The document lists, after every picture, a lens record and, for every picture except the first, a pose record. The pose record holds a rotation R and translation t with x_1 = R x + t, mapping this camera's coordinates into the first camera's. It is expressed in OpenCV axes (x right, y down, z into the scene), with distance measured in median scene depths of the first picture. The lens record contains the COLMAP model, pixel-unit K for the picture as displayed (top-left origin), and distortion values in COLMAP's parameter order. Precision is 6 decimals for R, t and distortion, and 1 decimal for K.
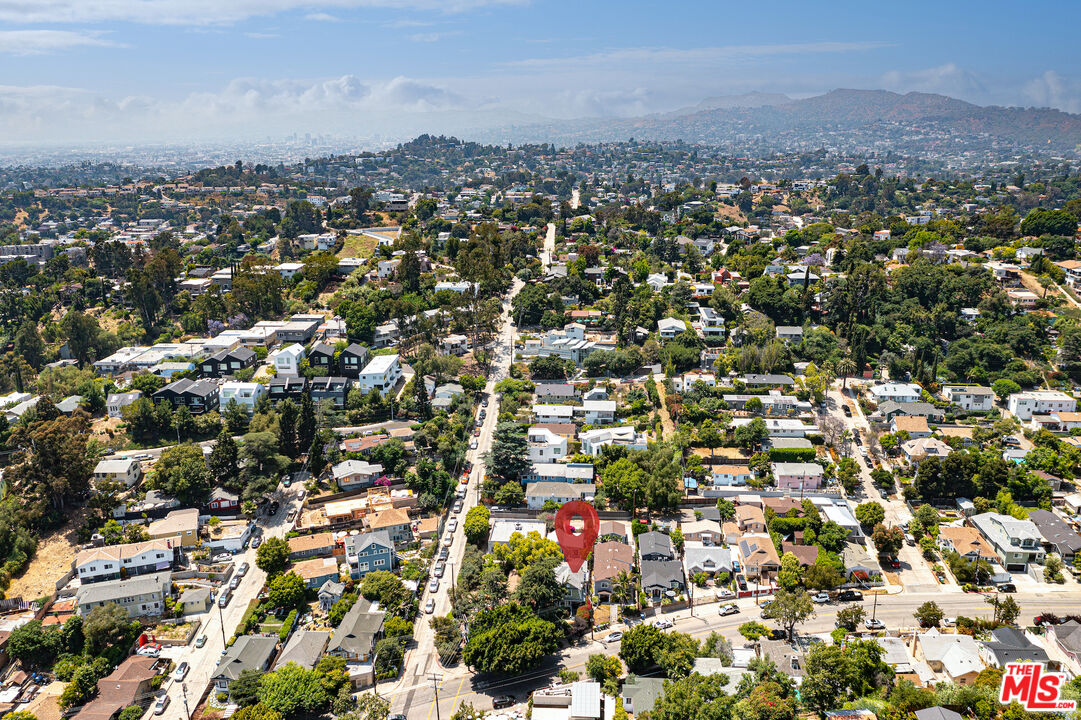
lens RADIAL K [[870.1, 0, 540.5], [0, 870.1, 360.0], [0, 0, 1]] dist [-0.011671, -0.002316]
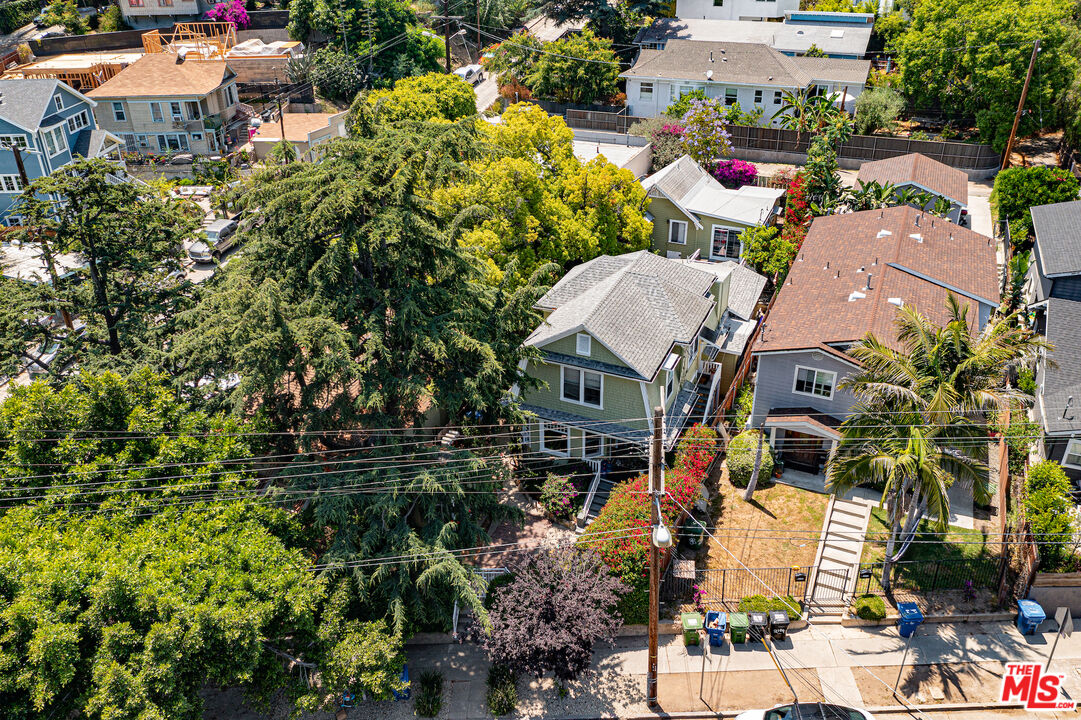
lens RADIAL K [[870.1, 0, 540.5], [0, 870.1, 360.0], [0, 0, 1]] dist [-0.011671, -0.002316]
pose [[0.942482, 0.154587, -0.296363, 0.067262], [-0.086580, 0.969273, 0.230247, 0.202607], [0.322850, -0.191345, 0.926906, 0.759374]]
